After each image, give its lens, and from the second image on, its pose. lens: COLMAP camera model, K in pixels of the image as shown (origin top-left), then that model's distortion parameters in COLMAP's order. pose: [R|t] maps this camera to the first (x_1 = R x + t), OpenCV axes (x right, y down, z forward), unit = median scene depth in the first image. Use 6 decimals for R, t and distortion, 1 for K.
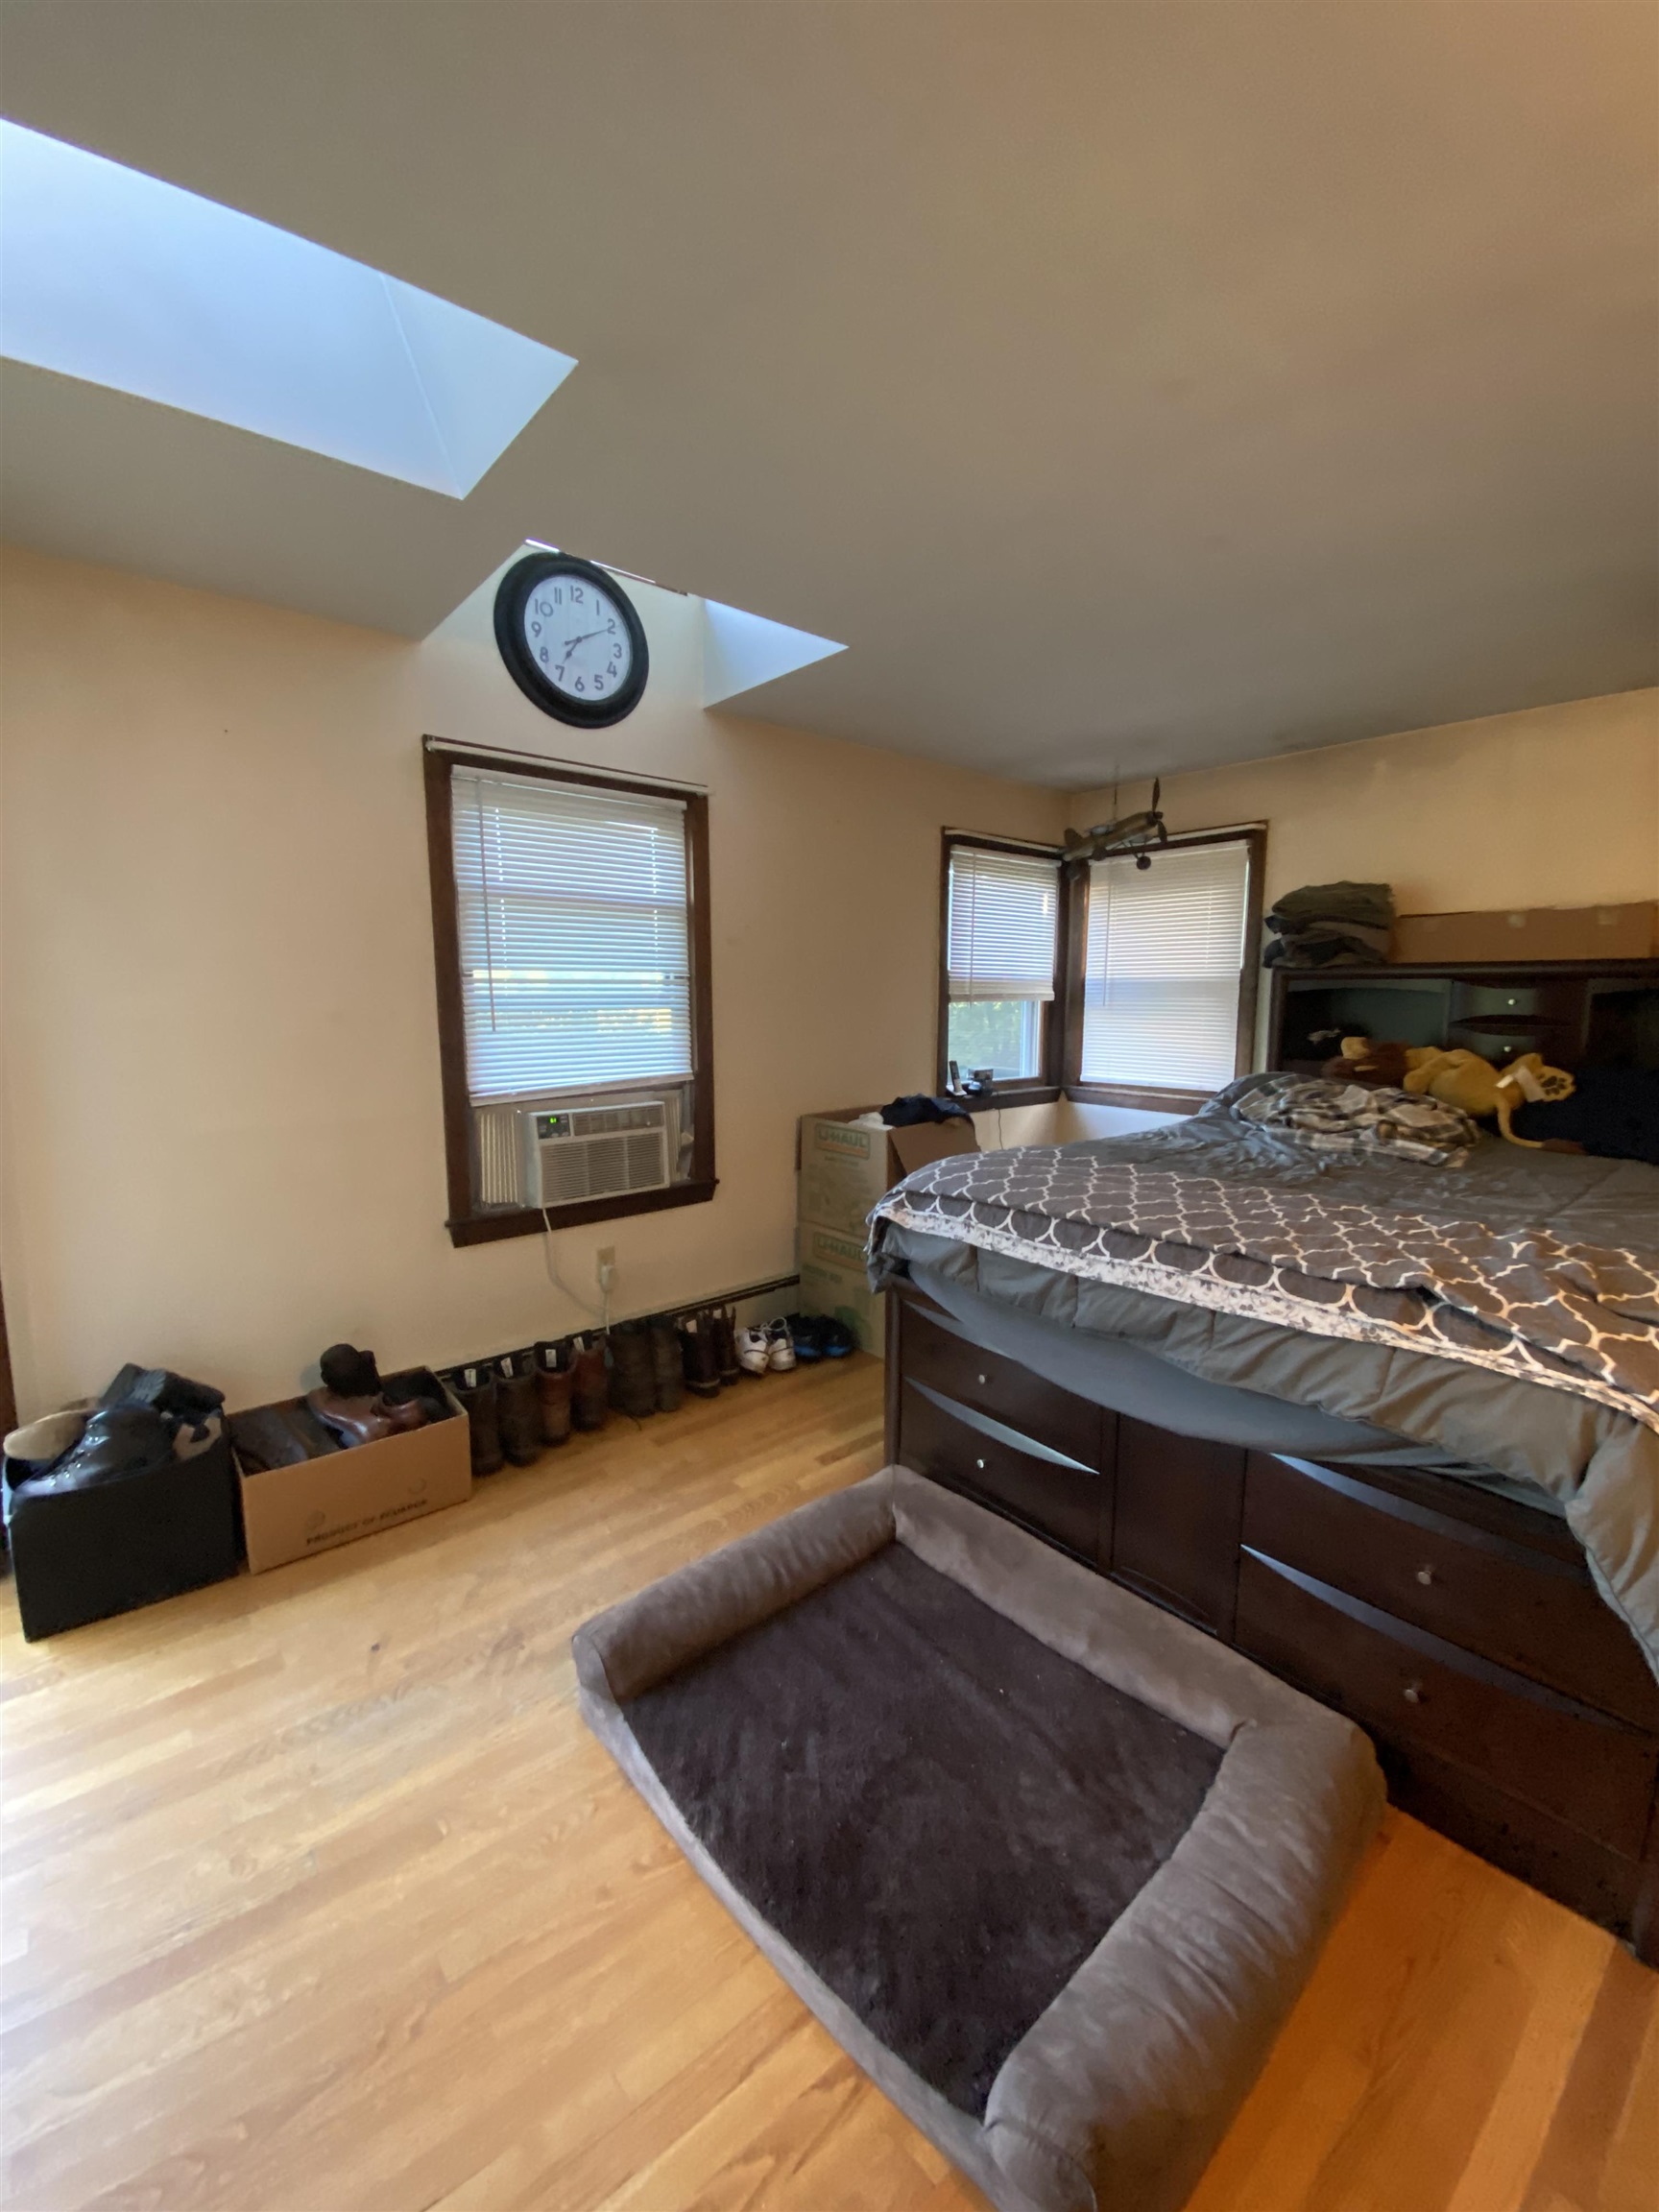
lens RADIAL K [[884.2, 0, 835.3], [0, 884.2, 1148.7], [0, 0, 1]] dist [0.000947, 0.000007]
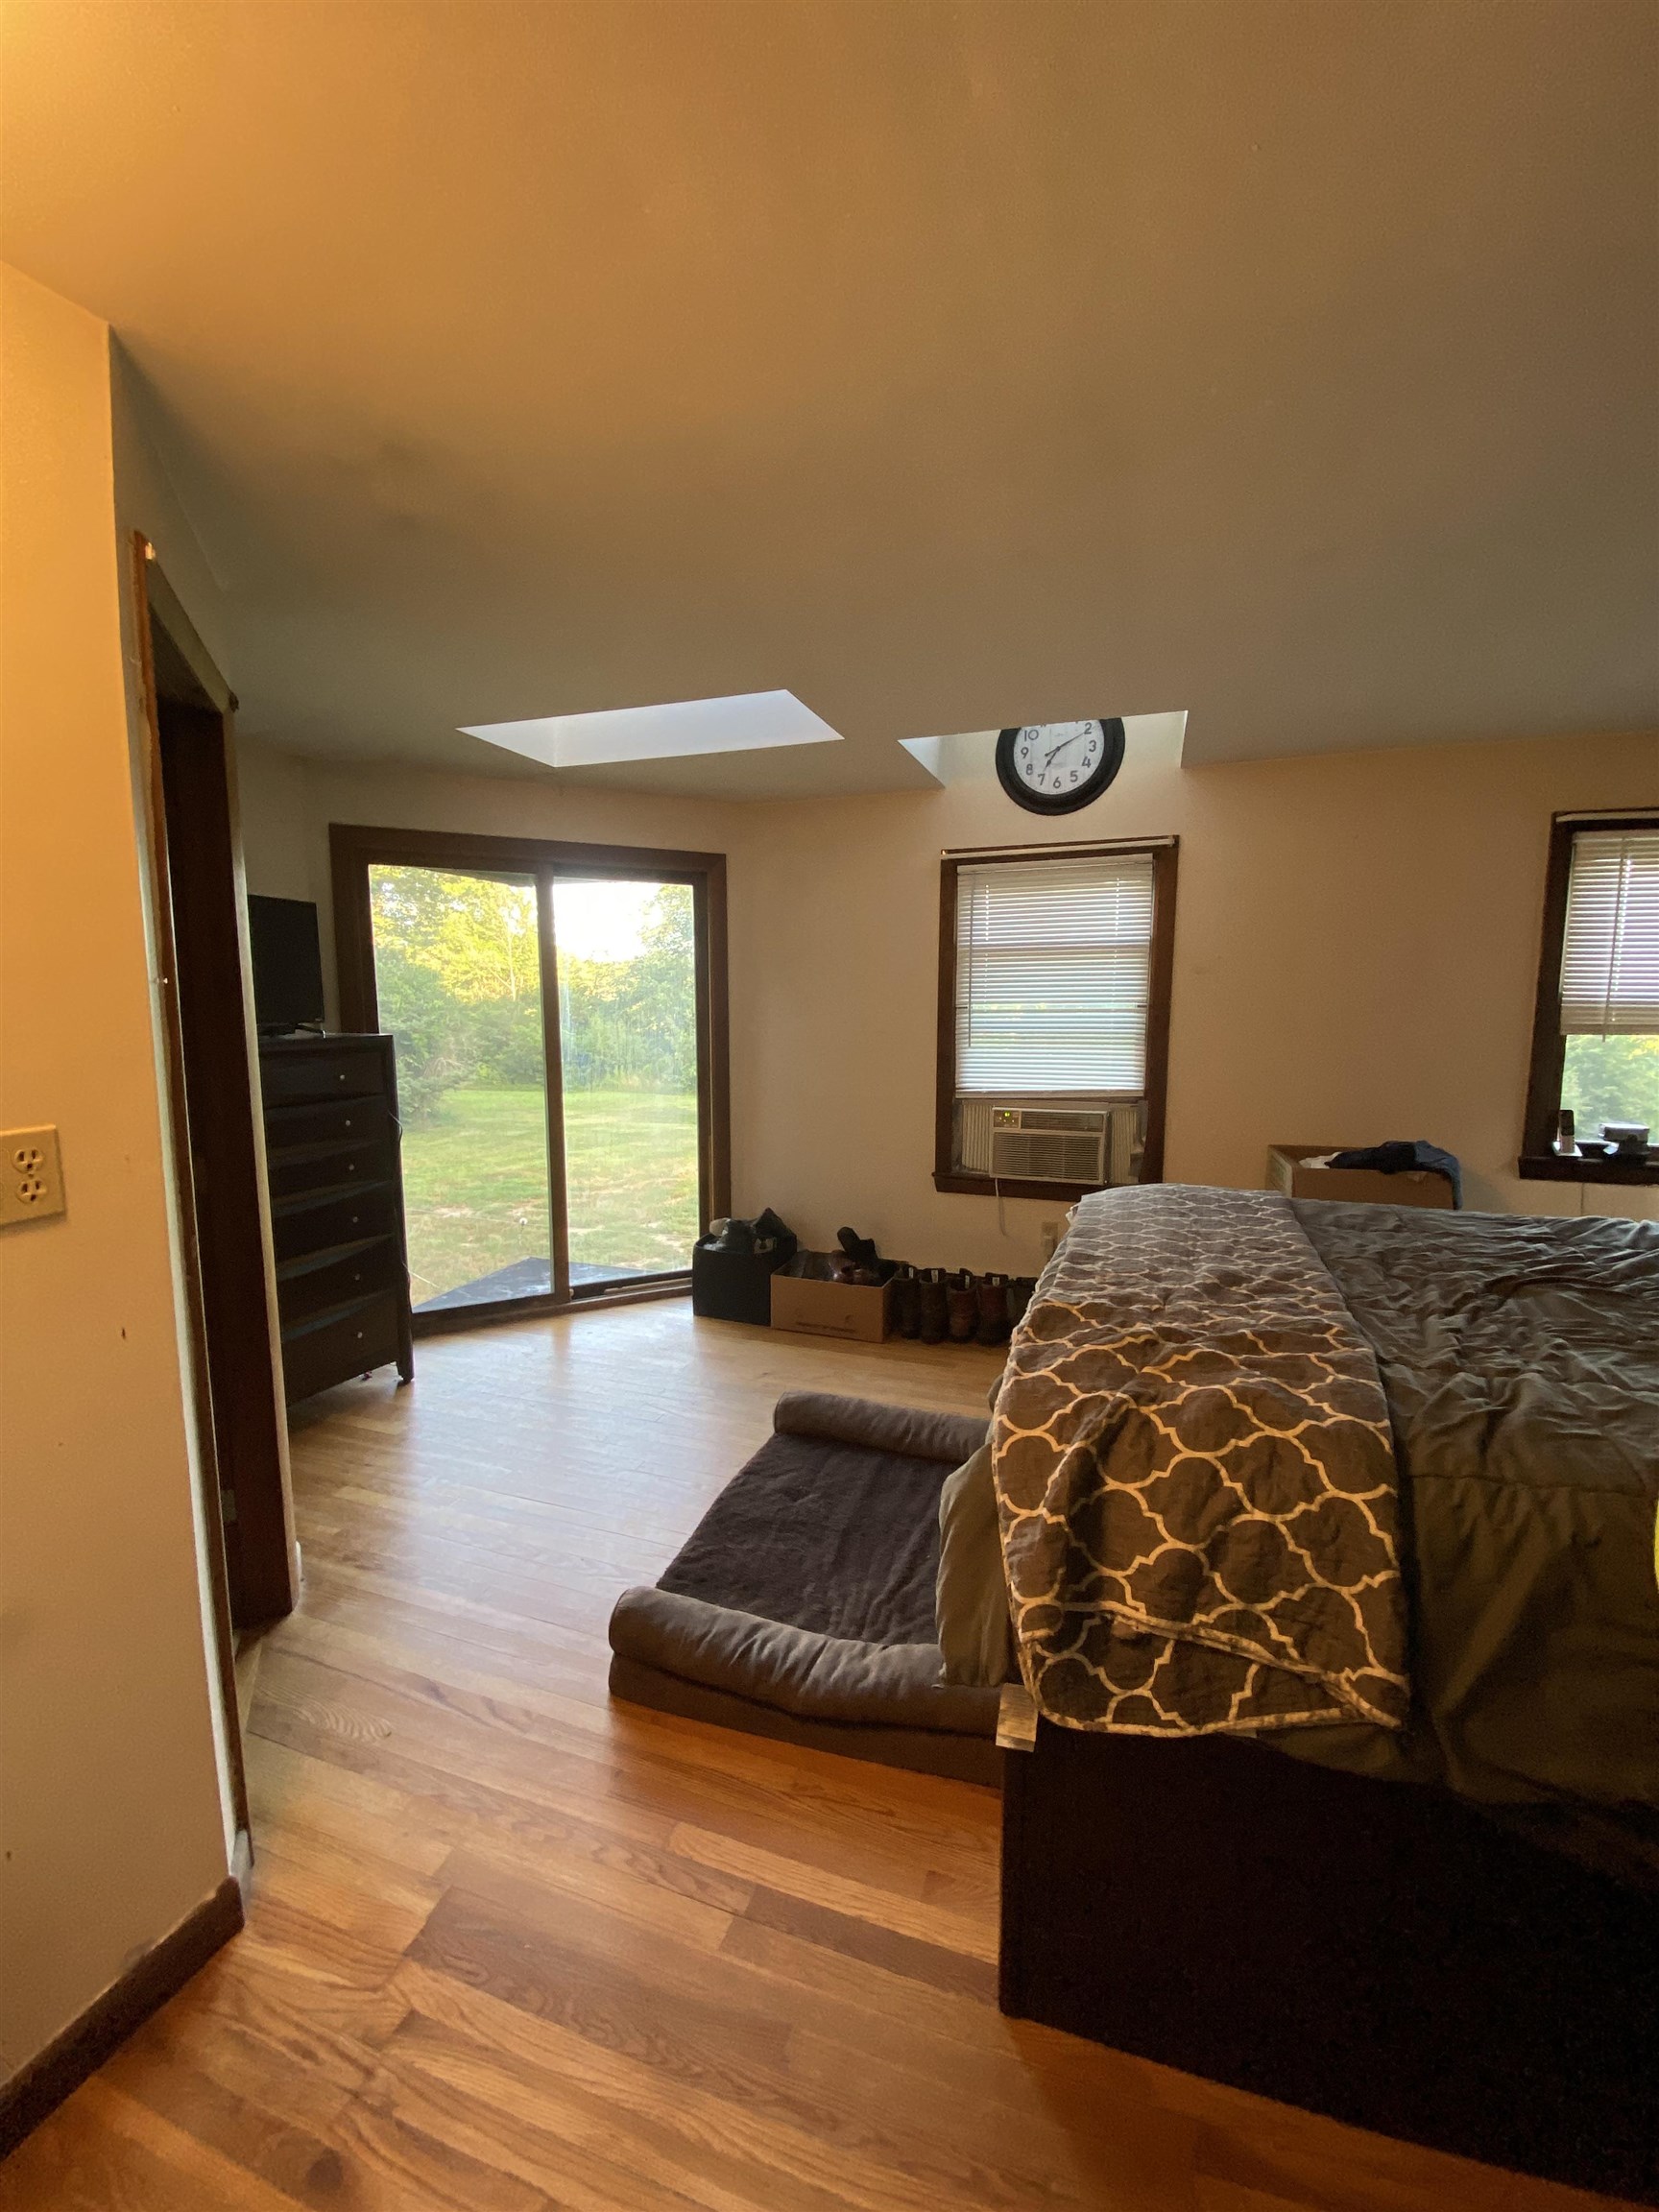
lens RADIAL K [[874.9, 0, 834.1], [0, 874.9, 1179.6], [0, 0, 1]] dist [0.024386, -0.030984]
pose [[0.484574, 0.163172, -0.859397, 0.714612], [-0.154918, 0.982927, 0.099275, -0.026160], [0.860923, 0.085030, 0.501579, 0.110766]]
